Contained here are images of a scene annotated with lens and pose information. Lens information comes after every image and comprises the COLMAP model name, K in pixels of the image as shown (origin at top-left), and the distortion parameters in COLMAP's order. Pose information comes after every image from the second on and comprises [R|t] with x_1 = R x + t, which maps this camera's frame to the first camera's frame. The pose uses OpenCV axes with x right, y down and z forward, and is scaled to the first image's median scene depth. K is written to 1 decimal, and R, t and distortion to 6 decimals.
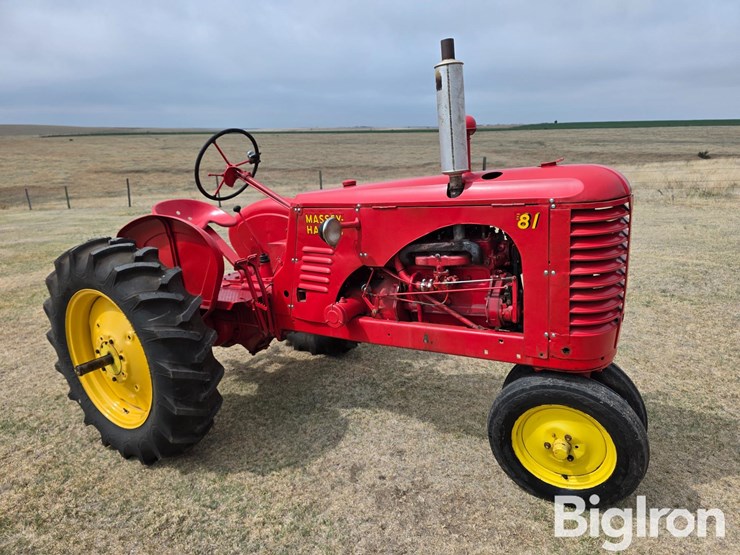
lens RADIAL K [[492.9, 0, 378.5], [0, 492.9, 278.8], [0, 0, 1]] dist [0.051768, -0.042777]
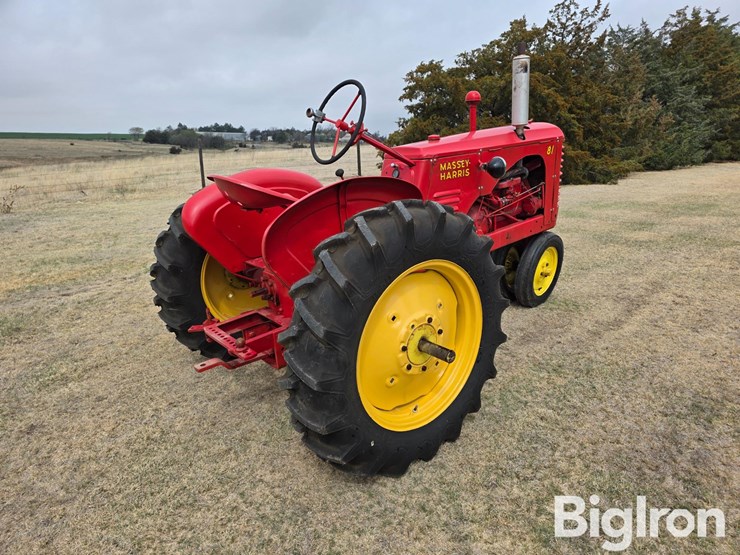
lens RADIAL K [[492.9, 0, 378.5], [0, 492.9, 278.8], [0, 0, 1]] dist [0.051768, -0.042777]
pose [[0.289561, -0.243116, 0.925769, -1.484398], [0.264678, 0.949828, 0.166649, -0.116100], [-0.919837, 0.196776, 0.339381, 0.878458]]
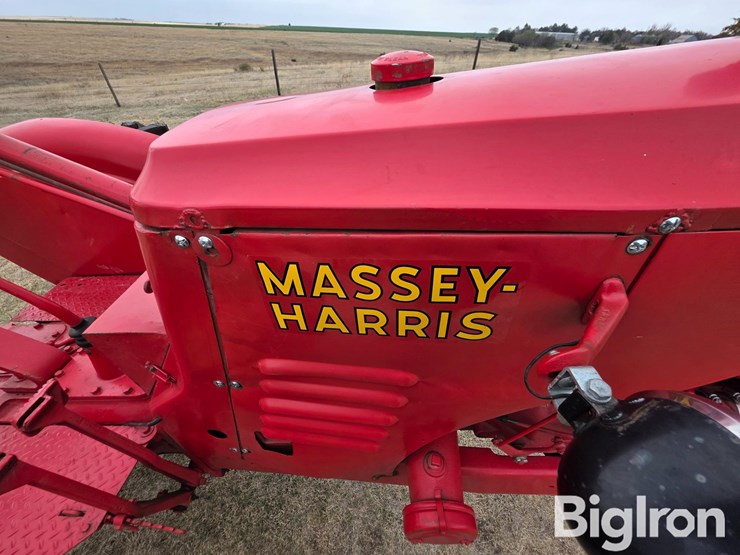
lens RADIAL K [[296.7, 0, 371.1], [0, 296.7, 275.3], [0, 0, 1]] dist [0.001606, -0.000090]
pose [[0.860405, -0.293059, 0.416916, -0.176379], [0.108178, 0.904494, 0.412538, -0.187152], [-0.497996, -0.309849, 0.809934, 0.976947]]
